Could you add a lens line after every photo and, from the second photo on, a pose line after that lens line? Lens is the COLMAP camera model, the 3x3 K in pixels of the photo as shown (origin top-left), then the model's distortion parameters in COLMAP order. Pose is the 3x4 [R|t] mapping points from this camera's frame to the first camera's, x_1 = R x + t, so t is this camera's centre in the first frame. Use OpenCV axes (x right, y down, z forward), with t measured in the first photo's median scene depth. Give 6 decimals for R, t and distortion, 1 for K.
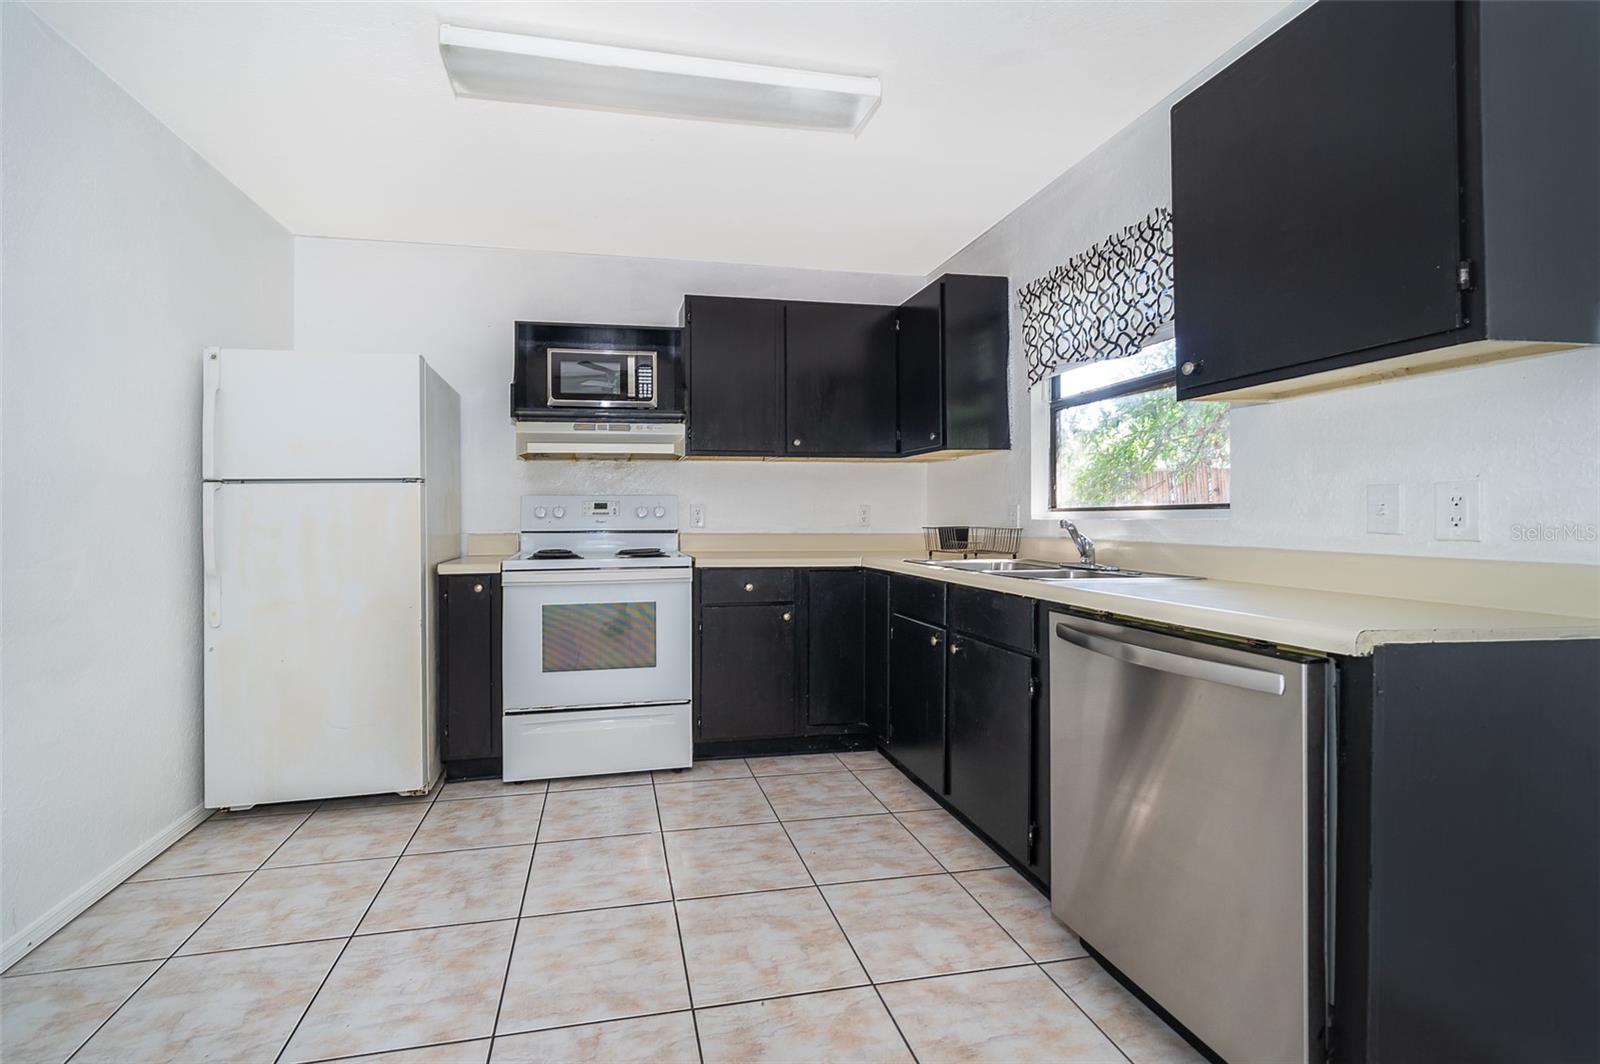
lens RADIAL K [[691.8, 0, 733.5], [0, 691.8, 514.1], [0, 0, 1]] dist [-0.001326, -0.000250]
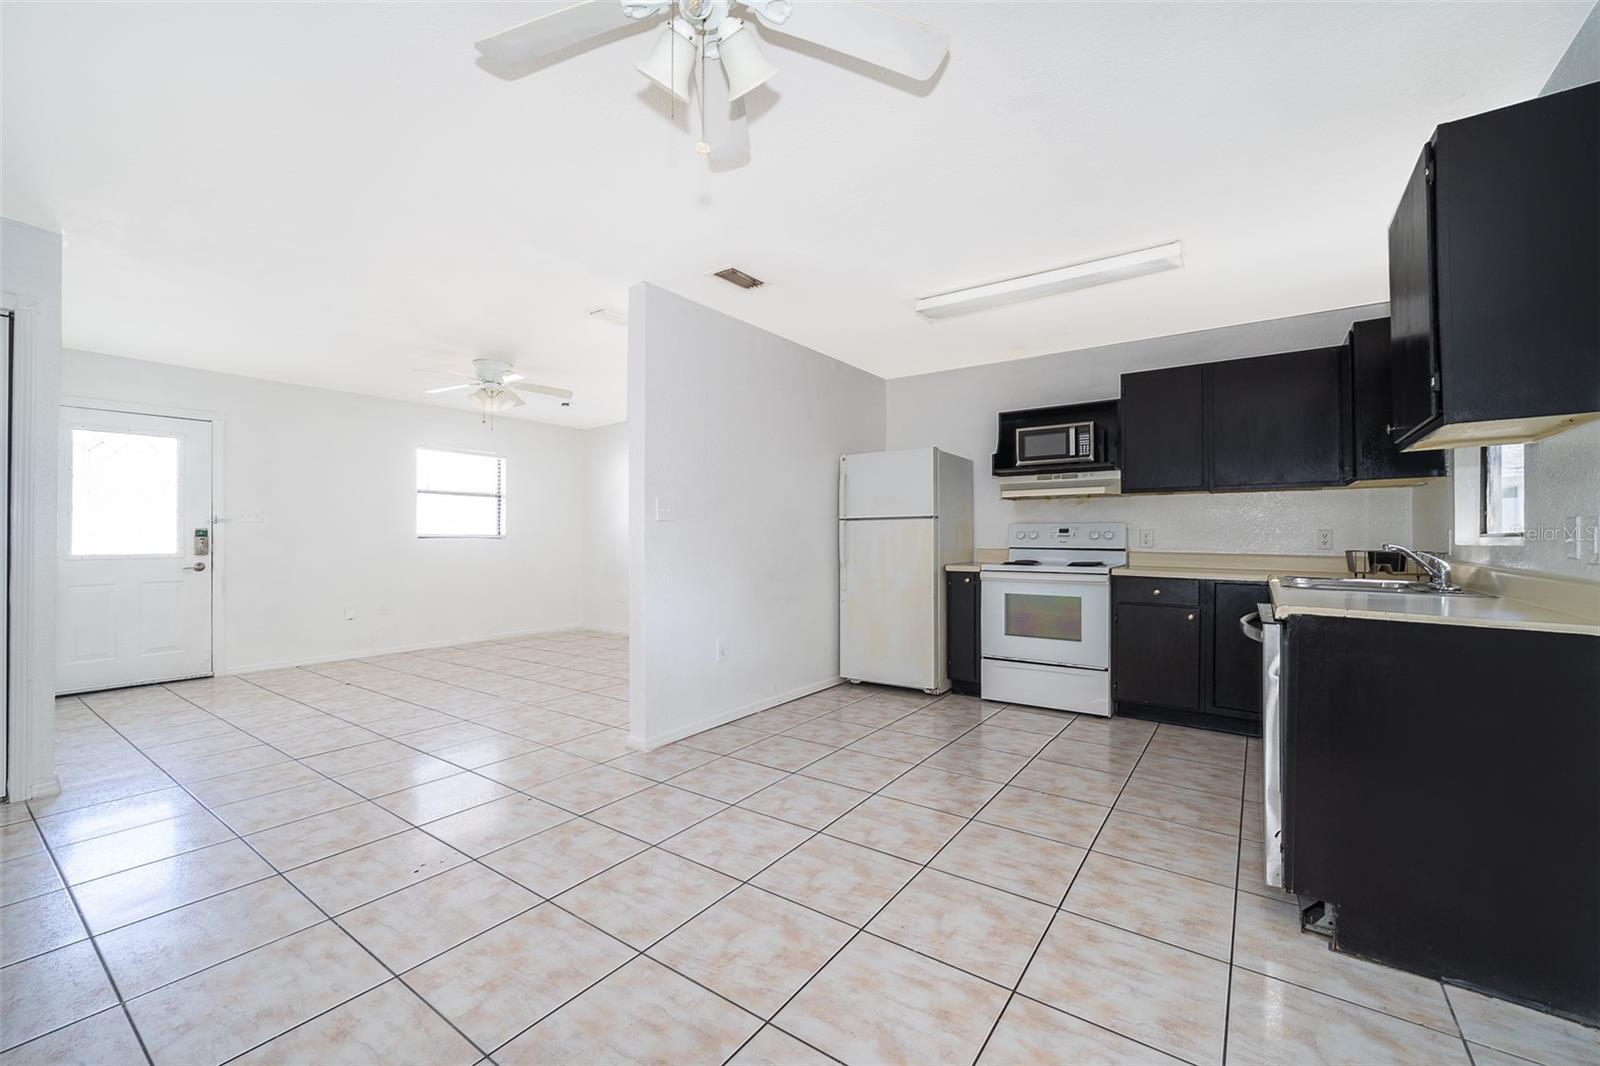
lens RADIAL K [[643.5, 0, 777.4], [0, 643.5, 531.5], [0, 0, 1]] dist [0.002115, 0.000123]
pose [[0.687779, -0.000160, -0.725920, 0.440009], [-0.002665, 0.999993, -0.002745, -0.006025], [0.725915, 0.003823, 0.687774, -0.404944]]
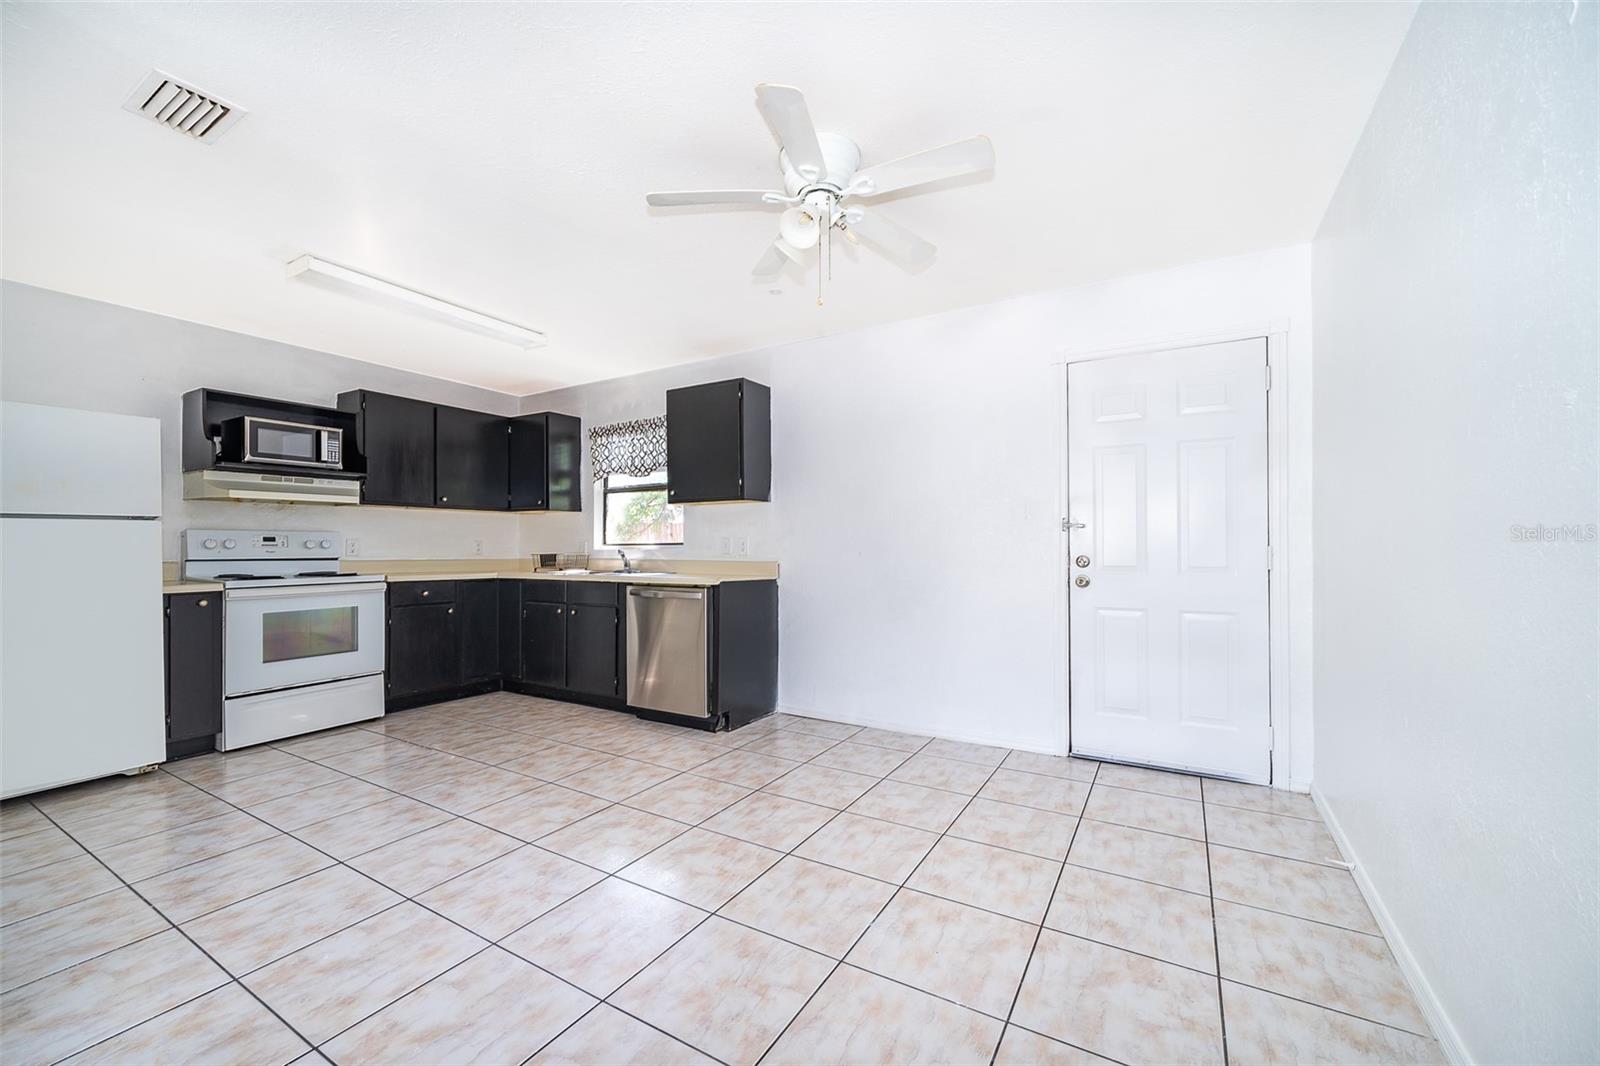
lens RADIAL K [[623.8, 0, 804.7], [0, 623.8, 541.4], [0, 0, 1]] dist [-0.003009, -0.000258]
pose [[0.662176, 0.010047, 0.749281, -0.480019], [-0.002693, 0.999936, -0.011028, 0.002228], [-0.749343, 0.005285, 0.662160, -0.581690]]
